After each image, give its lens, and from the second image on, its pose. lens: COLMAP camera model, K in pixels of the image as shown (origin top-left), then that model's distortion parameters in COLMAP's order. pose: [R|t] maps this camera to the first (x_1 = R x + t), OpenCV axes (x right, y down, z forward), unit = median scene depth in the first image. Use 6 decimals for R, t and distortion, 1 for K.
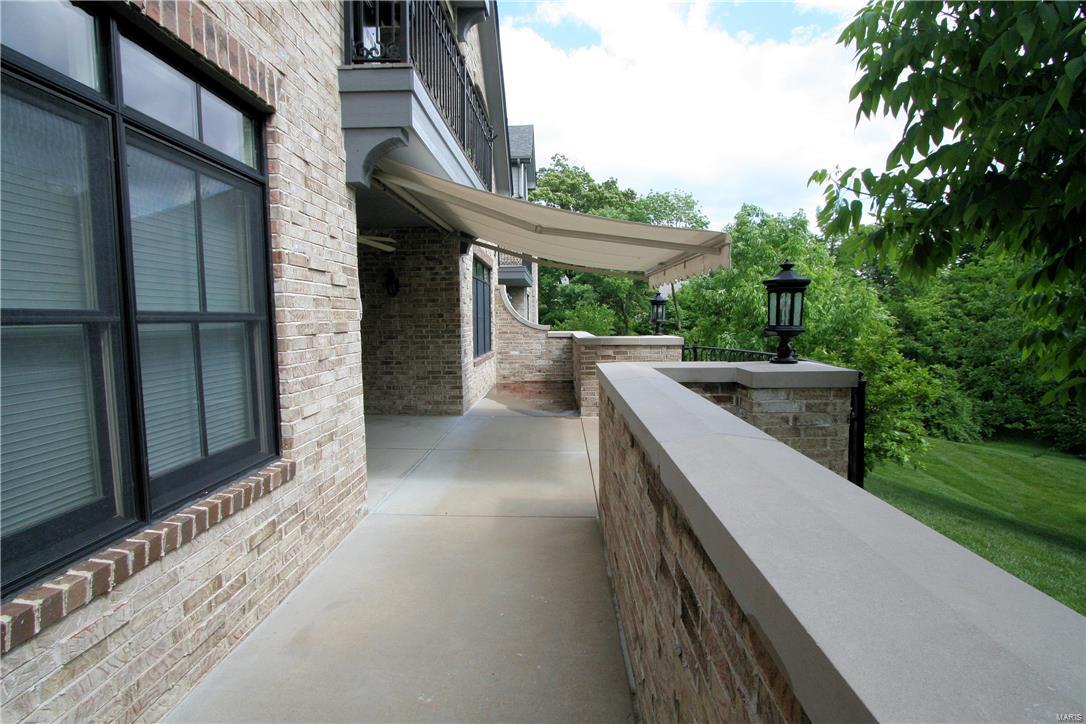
lens RADIAL K [[519.2, 0, 543.1], [0, 519.2, 363.4], [0, 0, 1]] dist [-0.009405, 0.000191]
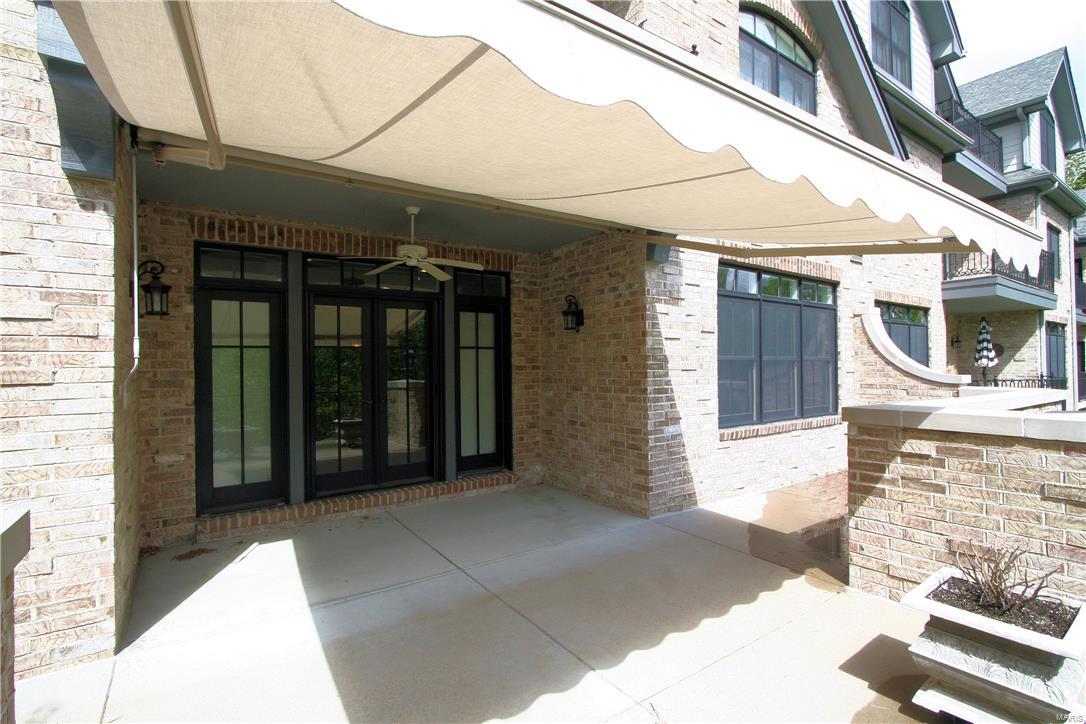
lens RADIAL K [[519.2, 0, 546.0], [0, 519.2, 359.2], [0, 0, 1]] dist [-0.009405, 0.000191]
pose [[0.609935, -0.003816, -0.792442, 0.263287], [-0.068798, 0.995958, -0.057749, -0.045879], [0.789459, 0.089742, 0.607207, 0.519314]]
